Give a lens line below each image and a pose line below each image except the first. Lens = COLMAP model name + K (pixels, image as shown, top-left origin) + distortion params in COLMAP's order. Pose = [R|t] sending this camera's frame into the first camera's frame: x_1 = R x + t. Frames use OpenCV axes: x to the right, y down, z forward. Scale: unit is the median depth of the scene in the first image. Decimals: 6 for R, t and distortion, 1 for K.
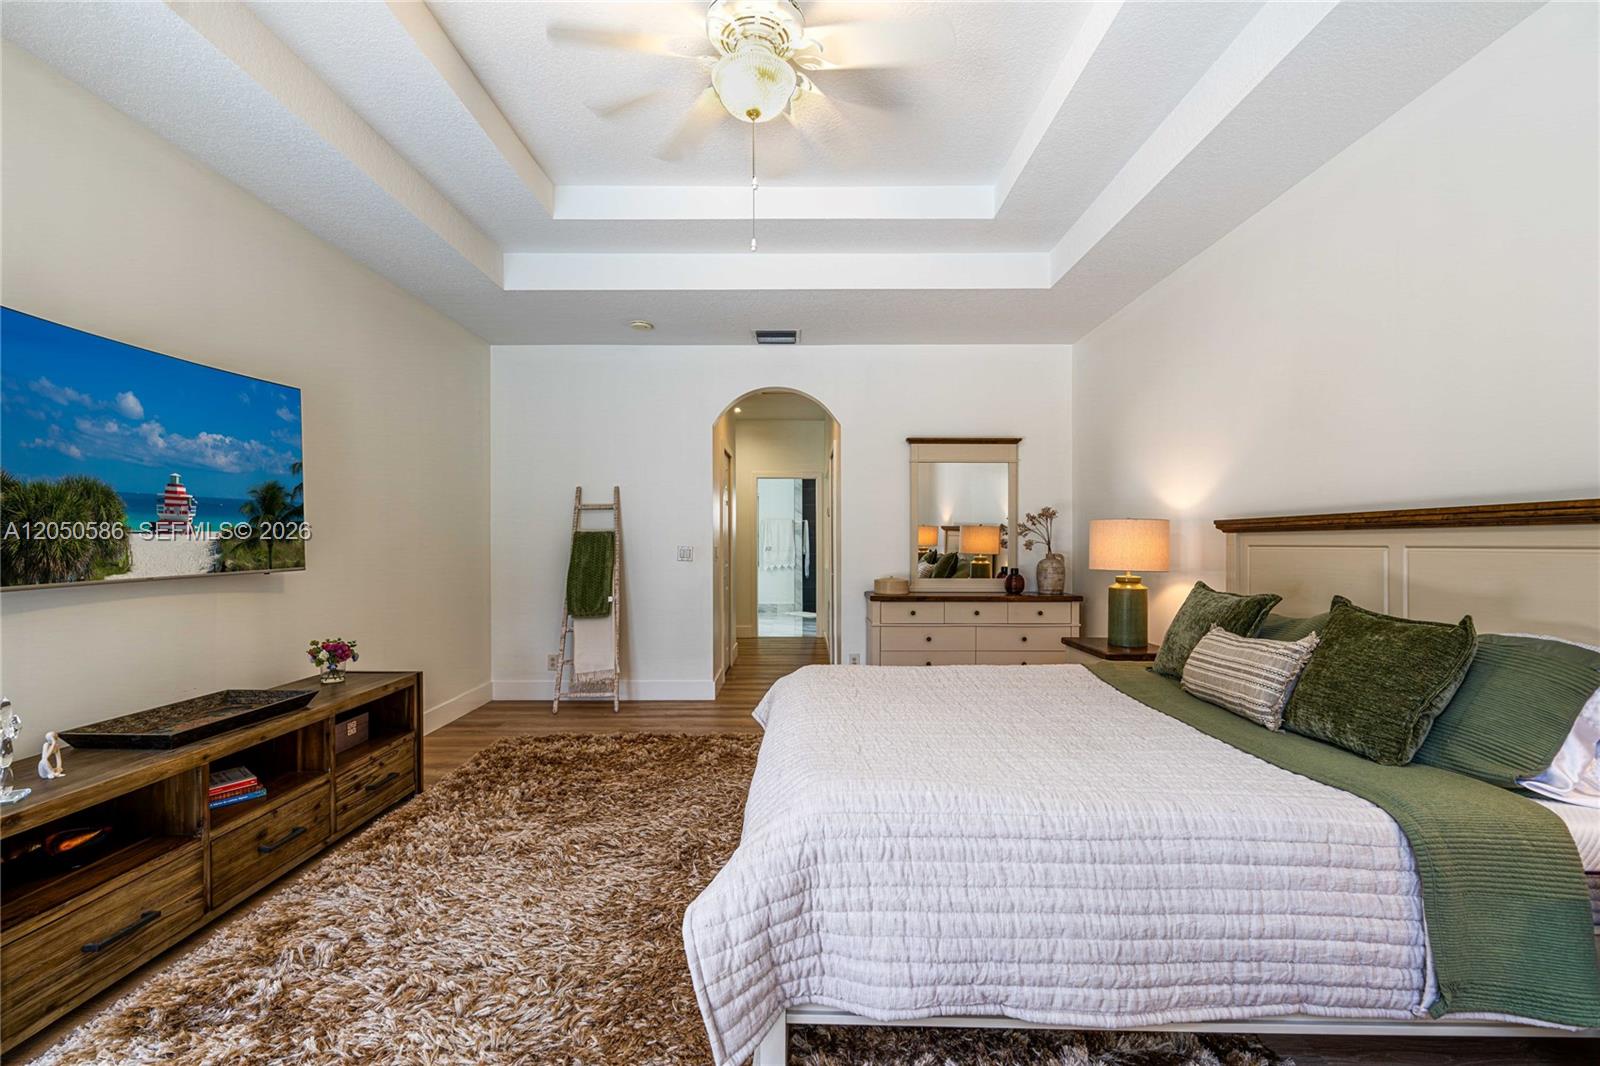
lens RADIAL K [[725.1, 0, 800.7], [0, 725.1, 536.0], [0, 0, 1]] dist [-0.002546, -0.001027]
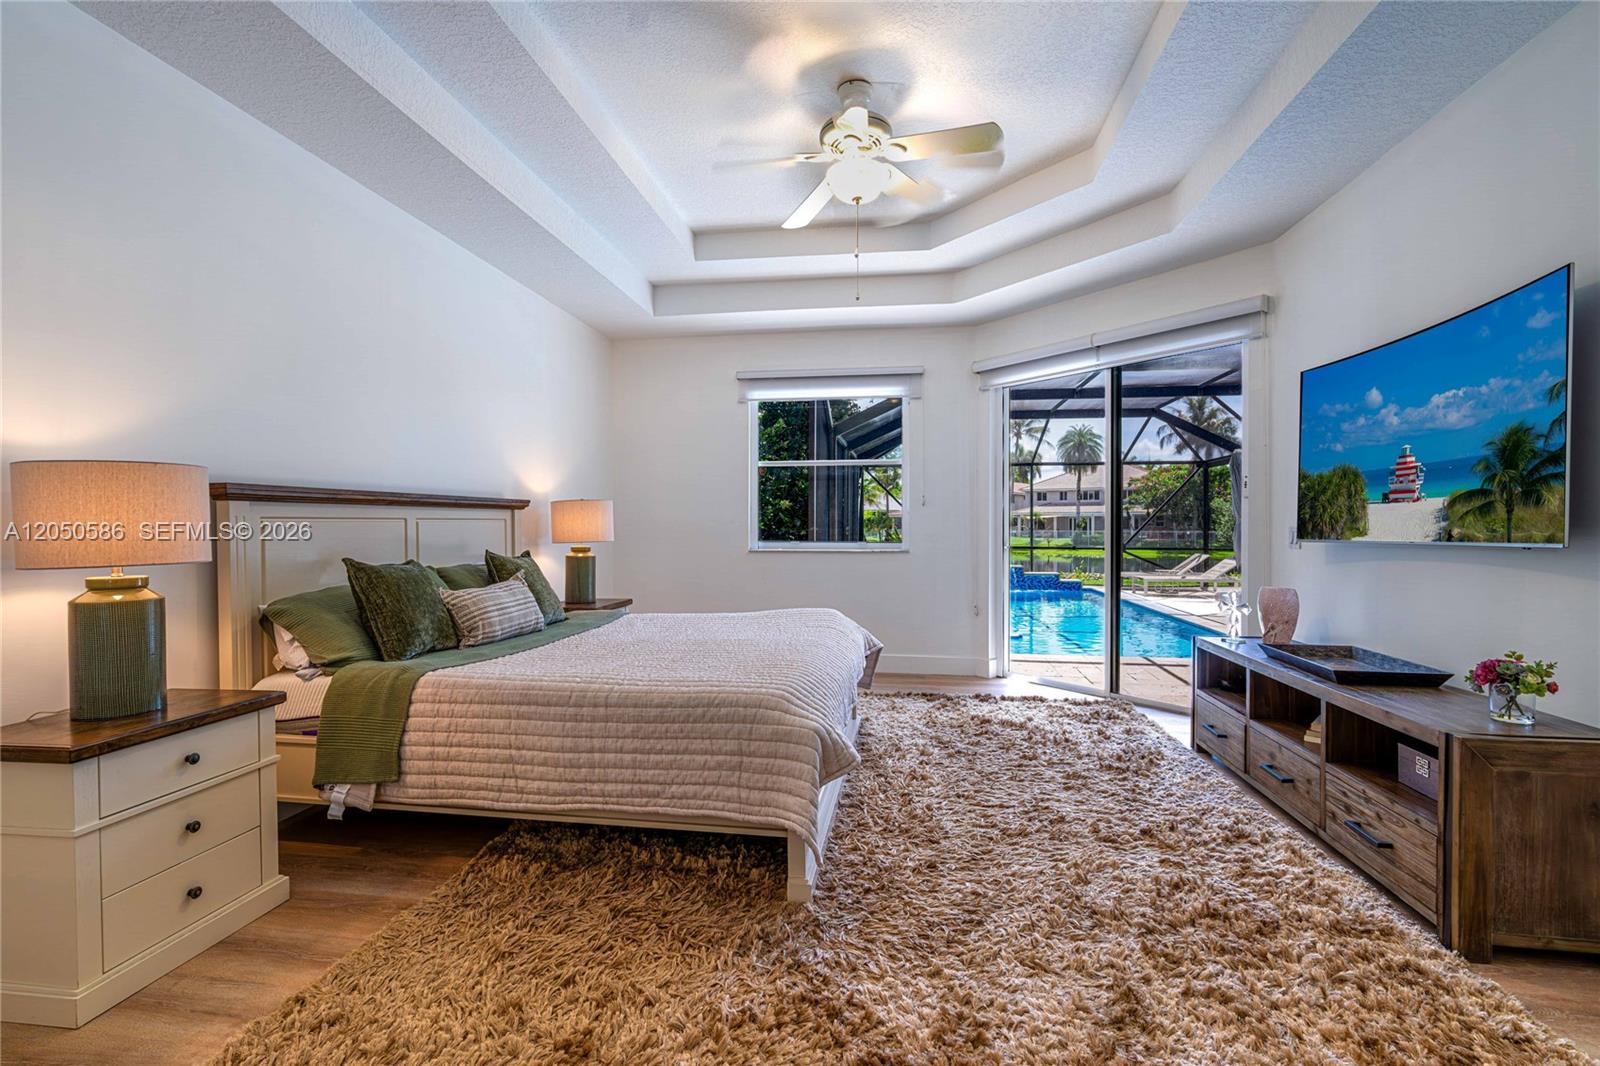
lens RADIAL K [[725.1, 0, 799.1], [0, 725.1, 535.0], [0, 0, 1]] dist [-0.002546, -0.001027]
pose [[-0.990599, 0.000842, 0.136793, -0.127795], [0.001459, 0.999989, 0.004407, 0.038505], [-0.136788, 0.004565, -0.990590, 2.134917]]
